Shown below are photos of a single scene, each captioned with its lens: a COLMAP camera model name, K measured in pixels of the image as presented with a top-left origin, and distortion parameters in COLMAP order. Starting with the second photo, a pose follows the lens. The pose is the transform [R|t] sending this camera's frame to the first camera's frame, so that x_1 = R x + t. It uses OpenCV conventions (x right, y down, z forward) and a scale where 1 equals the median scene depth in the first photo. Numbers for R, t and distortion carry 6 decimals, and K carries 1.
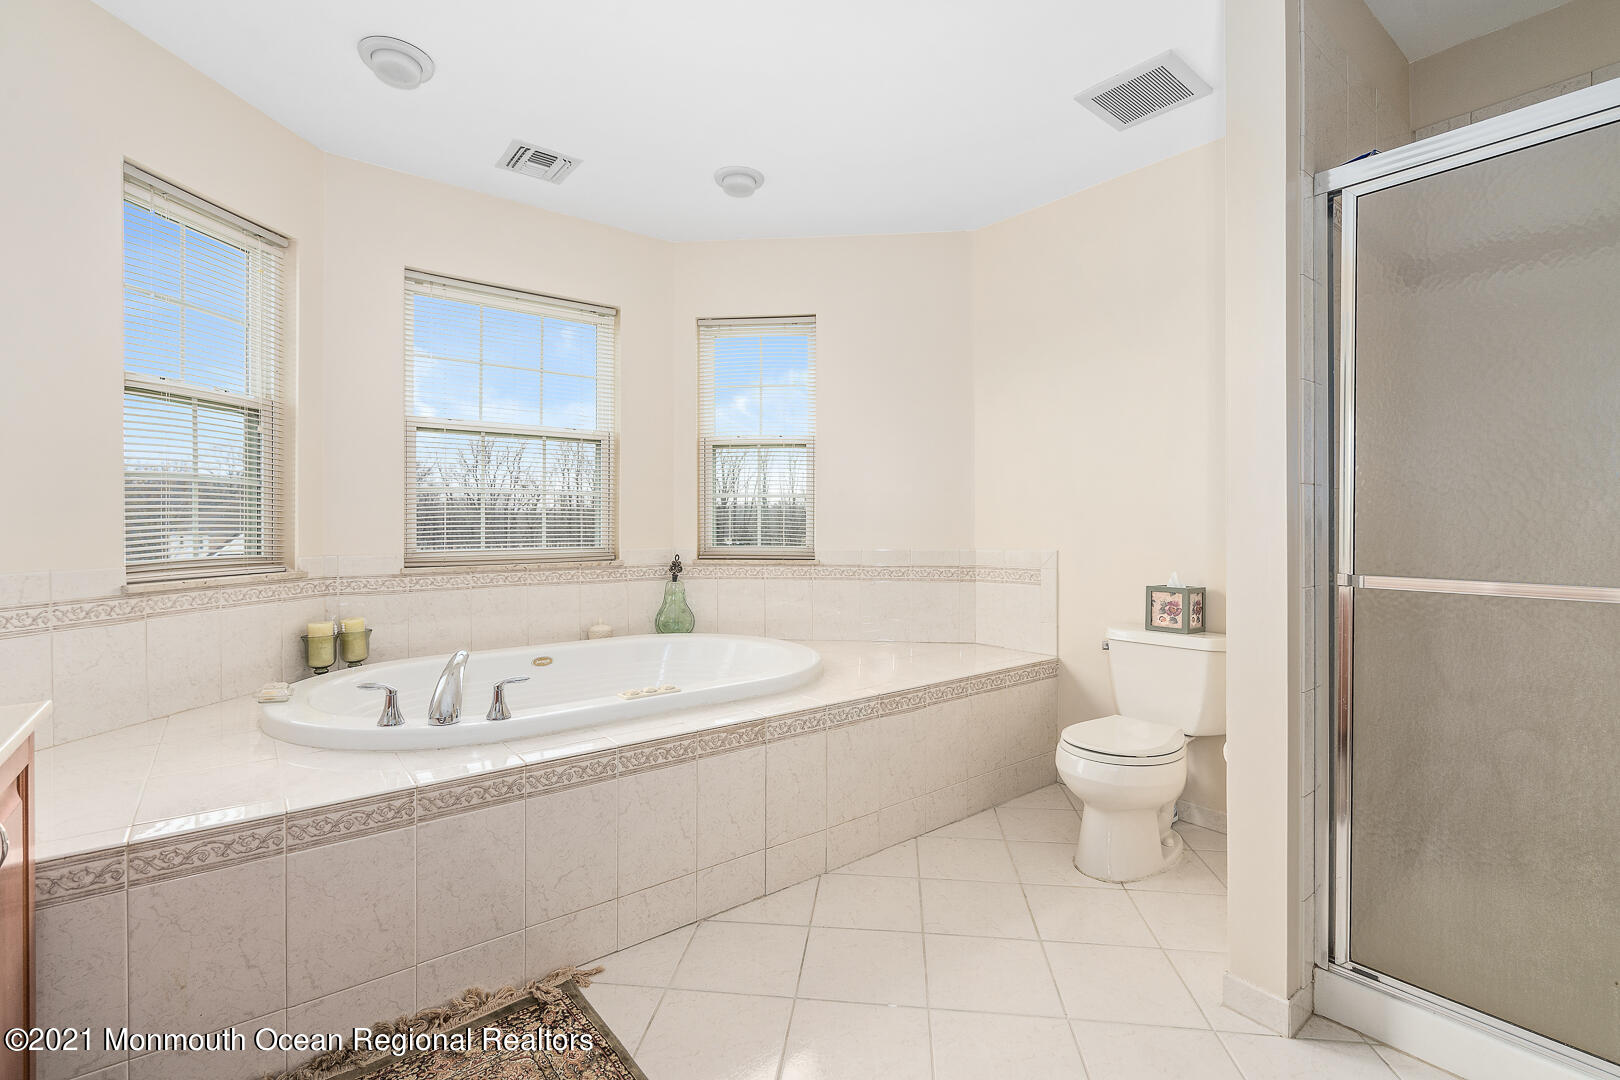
lens RADIAL K [[741.2, 0, 809.4], [0, 741.2, 531.5], [0, 0, 1]] dist [0.003991, 0.000225]
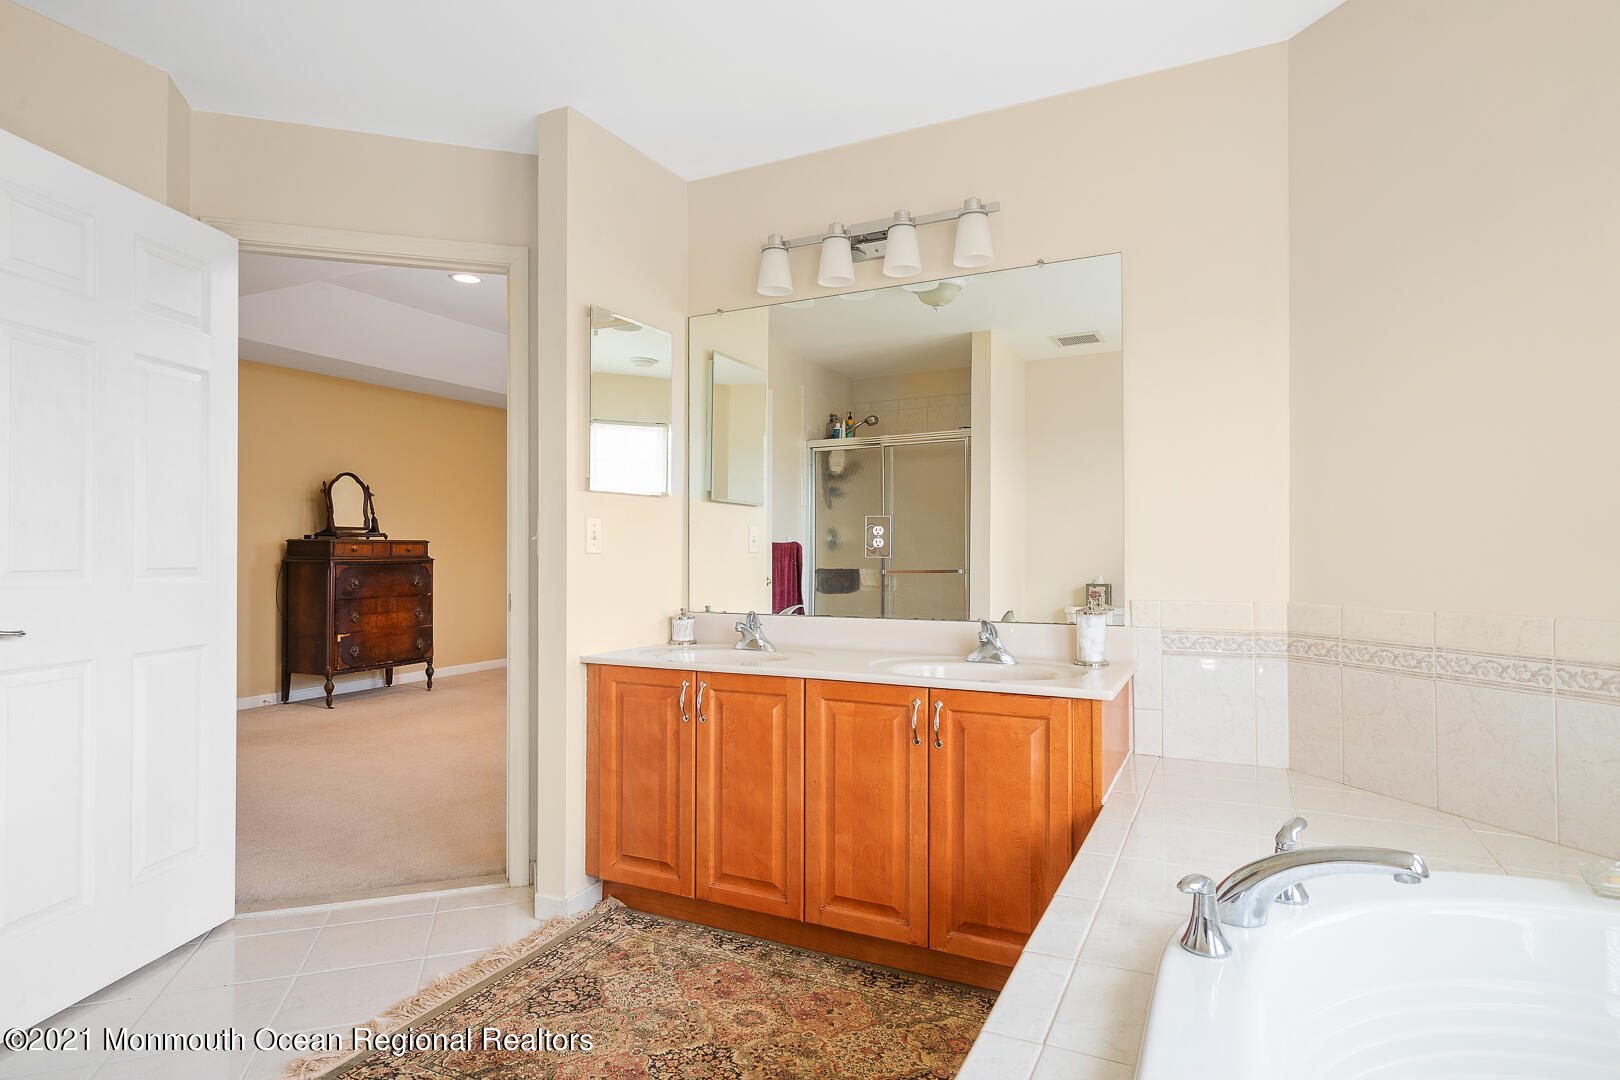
lens RADIAL K [[879.0, 0, 808.3], [0, 879.0, 543.1], [0, 0, 1]] dist [-0.003897, -0.000329]
pose [[-0.907660, -0.008652, -0.419618, 0.087048], [-0.008758, 0.999960, -0.001672, -0.018120], [0.419616, 0.002157, -0.907699, 1.520940]]
